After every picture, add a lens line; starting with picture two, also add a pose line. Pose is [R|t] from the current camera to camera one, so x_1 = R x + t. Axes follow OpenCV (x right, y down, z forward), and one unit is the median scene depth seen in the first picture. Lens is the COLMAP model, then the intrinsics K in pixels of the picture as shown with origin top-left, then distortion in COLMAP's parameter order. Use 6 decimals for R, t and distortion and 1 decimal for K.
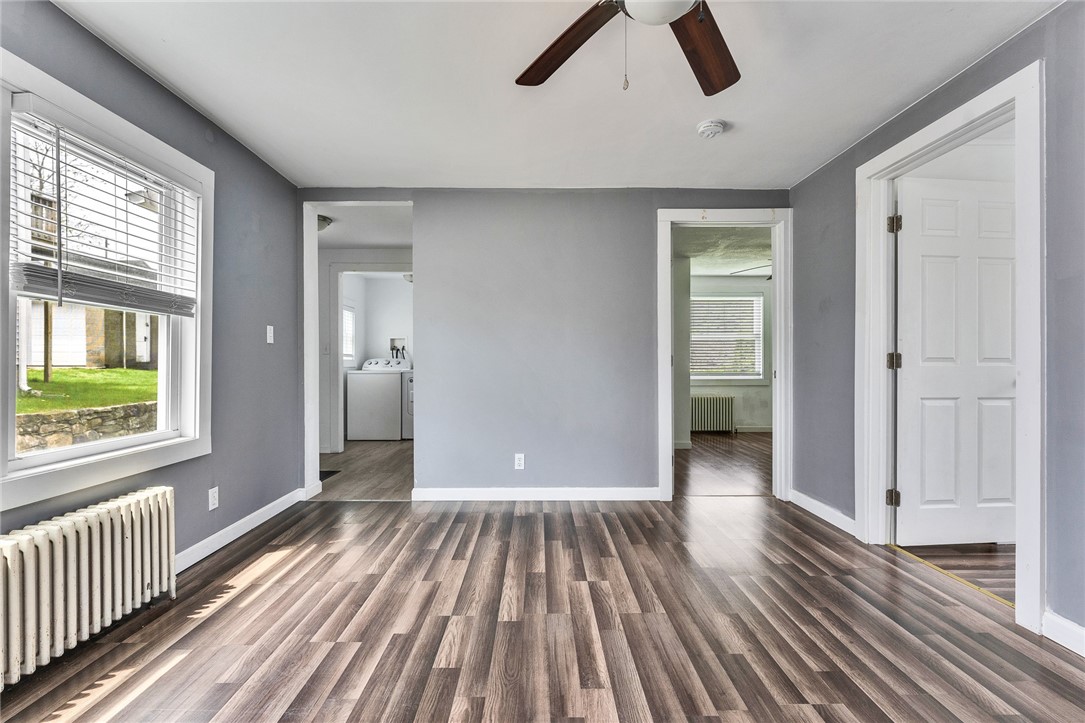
lens RADIAL K [[527.0, 0, 520.2], [0, 527.0, 364.0], [0, 0, 1]] dist [0.002353, 0.000374]
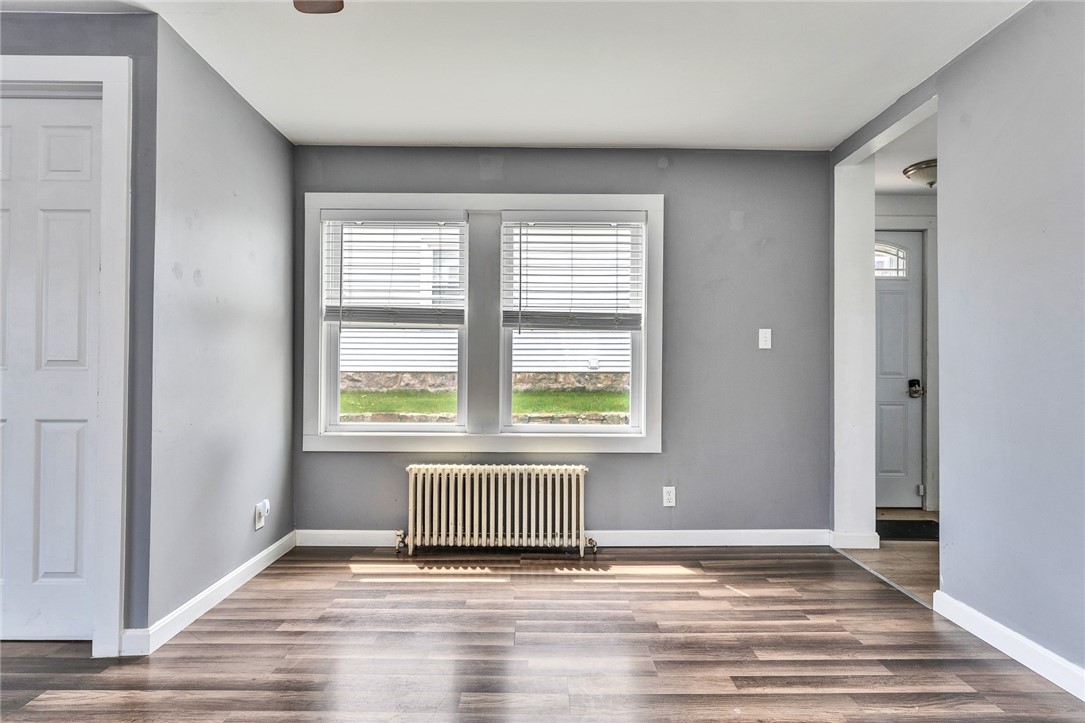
lens RADIAL K [[527.0, 0, 520.2], [0, 527.0, 364.0], [0, 0, 1]] dist [0.002353, 0.000374]
pose [[-0.018290, -0.007885, -0.999802, 0.523160], [-0.009097, 0.999929, -0.007720, -0.003182], [0.999791, 0.008954, -0.018360, 0.750284]]
